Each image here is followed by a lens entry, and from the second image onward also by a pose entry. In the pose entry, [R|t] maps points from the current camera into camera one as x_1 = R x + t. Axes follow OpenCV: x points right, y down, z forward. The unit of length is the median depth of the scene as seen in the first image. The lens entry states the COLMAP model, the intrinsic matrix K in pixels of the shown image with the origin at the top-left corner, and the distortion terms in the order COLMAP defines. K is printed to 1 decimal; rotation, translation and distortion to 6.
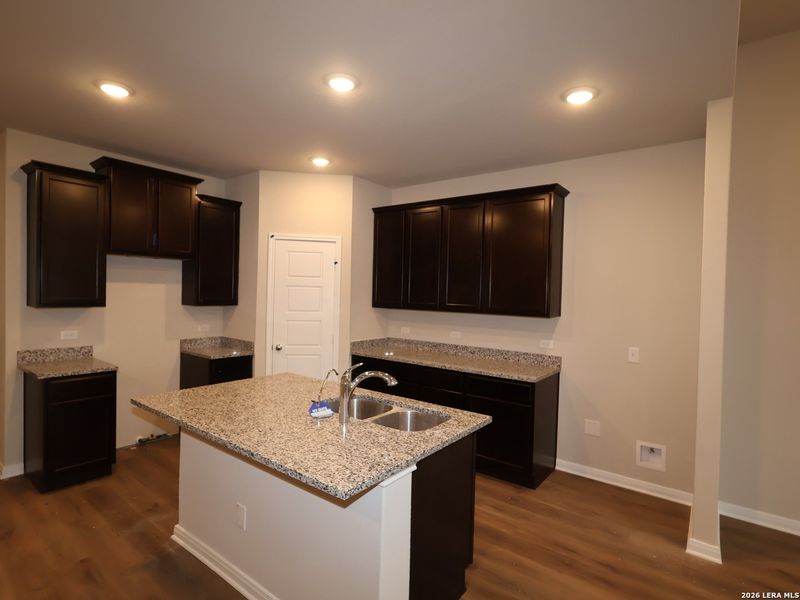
lens RADIAL K [[420.0, 0, 403.3], [0, 420.0, 296.8], [0, 0, 1]] dist [-0.004282, 0.002314]
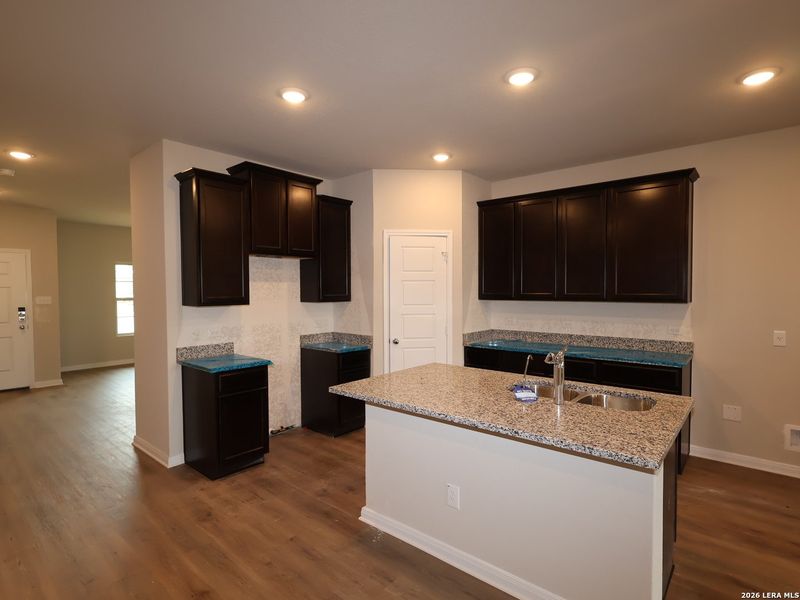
lens RADIAL K [[420.0, 0, 398.8], [0, 420.0, 297.7], [0, 0, 1]] dist [-0.004282, 0.002314]
pose [[0.998189, -0.028195, -0.053140, -0.265099], [0.028631, 0.999562, 0.007458, 0.008672], [0.052906, -0.008966, 0.998559, -0.031046]]
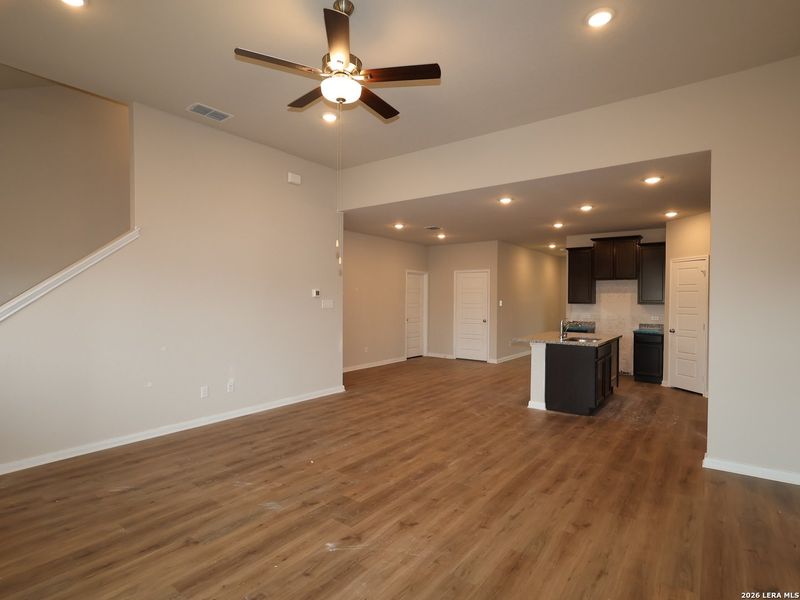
lens RADIAL K [[420.0, 0, 404.4], [0, 420.0, 298.0], [0, 0, 1]] dist [-0.004282, 0.002314]
pose [[0.014518, -0.023120, -0.999627, 1.487796], [-0.020304, 0.999520, -0.023412, 0.063882], [0.999688, 0.020636, 0.014042, -0.054250]]
